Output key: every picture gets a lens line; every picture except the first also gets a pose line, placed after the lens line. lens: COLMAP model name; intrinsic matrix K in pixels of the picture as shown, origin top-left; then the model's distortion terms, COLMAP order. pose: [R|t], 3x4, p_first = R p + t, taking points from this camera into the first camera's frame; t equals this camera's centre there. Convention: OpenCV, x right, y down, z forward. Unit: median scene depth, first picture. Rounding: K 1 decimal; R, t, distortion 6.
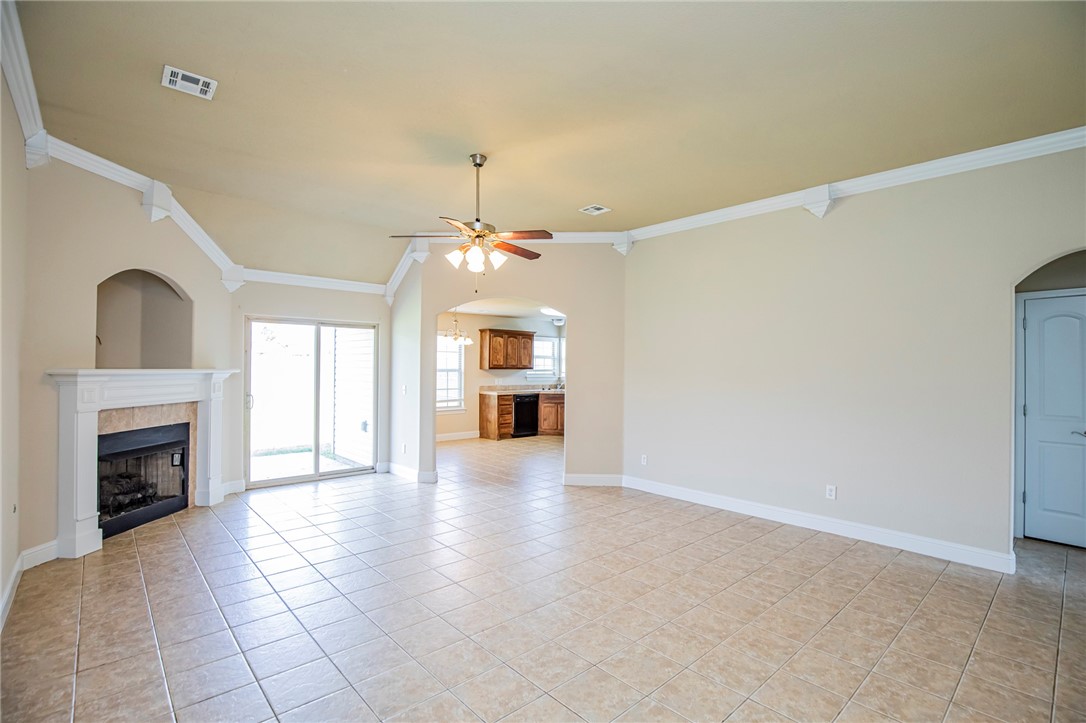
lens RADIAL K [[506.1, 0, 553.8], [0, 506.1, 362.9], [0, 0, 1]] dist [-0.034115, 0.007275]
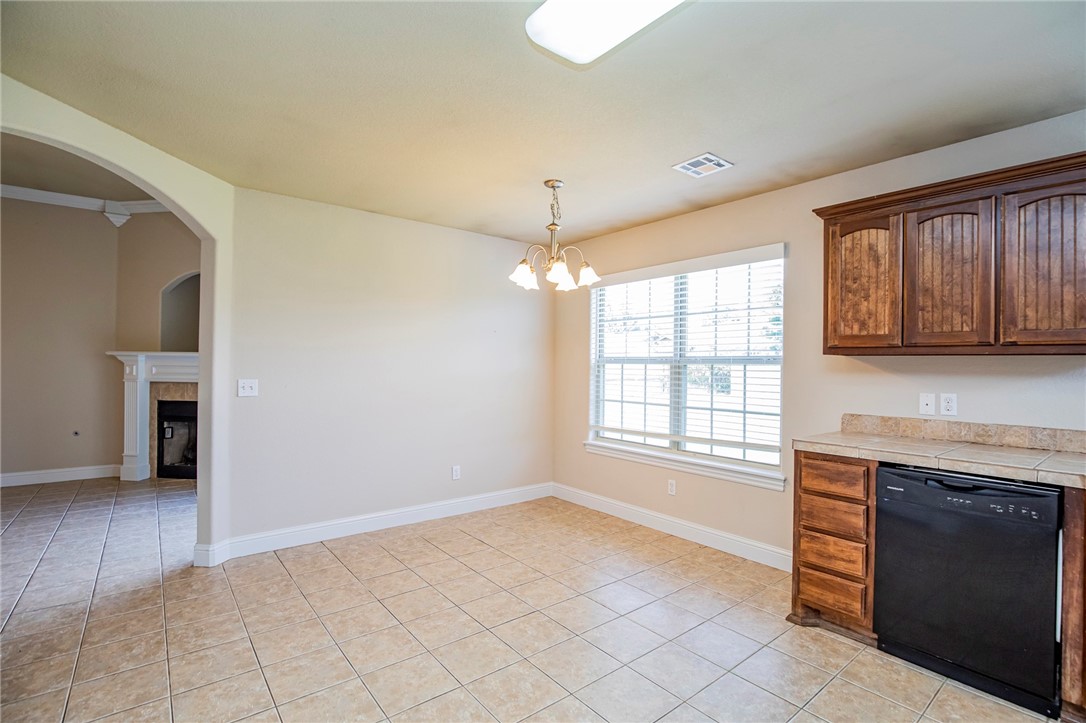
lens RADIAL K [[506.1, 0, 550.6], [0, 506.1, 359.9], [0, 0, 1]] dist [-0.034115, 0.007275]
pose [[-0.062963, -0.019054, -0.997834, 0.270924], [-0.004947, 0.999811, -0.018779, 0.037530], [0.998004, 0.003754, -0.063045, 1.504320]]
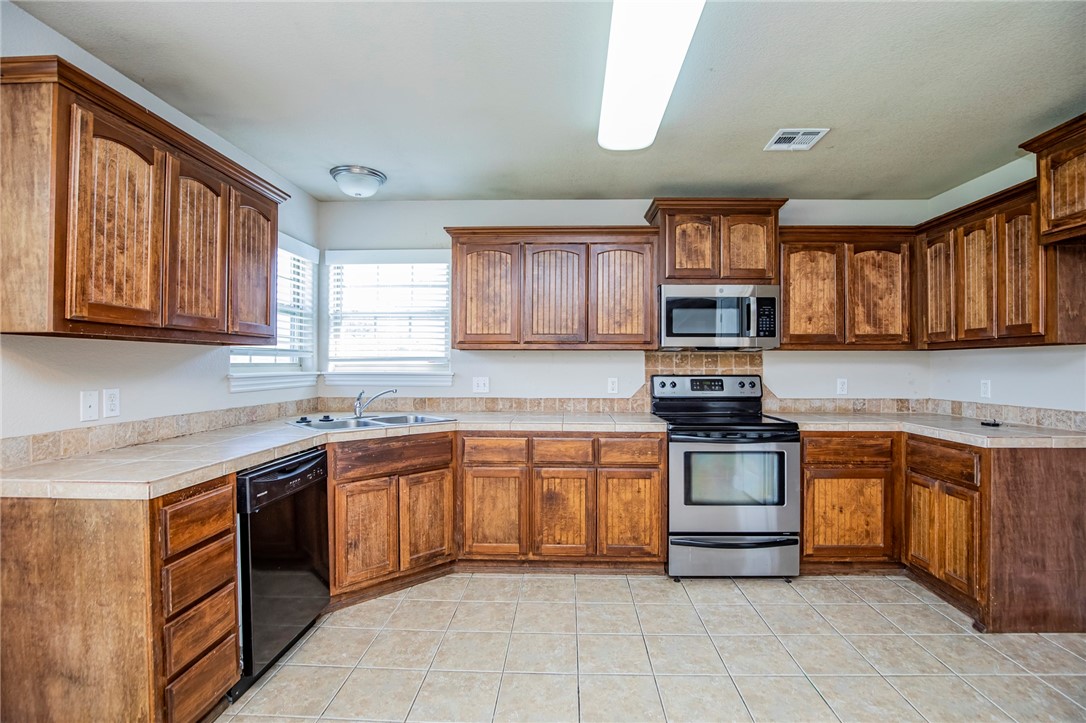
lens RADIAL K [[506.1, 0, 552.7], [0, 506.1, 361.4], [0, 0, 1]] dist [-0.034115, 0.007275]
pose [[0.698884, -0.006275, 0.715208, -0.225180], [0.001166, 0.999970, 0.007634, 0.036026], [-0.715235, -0.004502, 0.698870, 1.371643]]
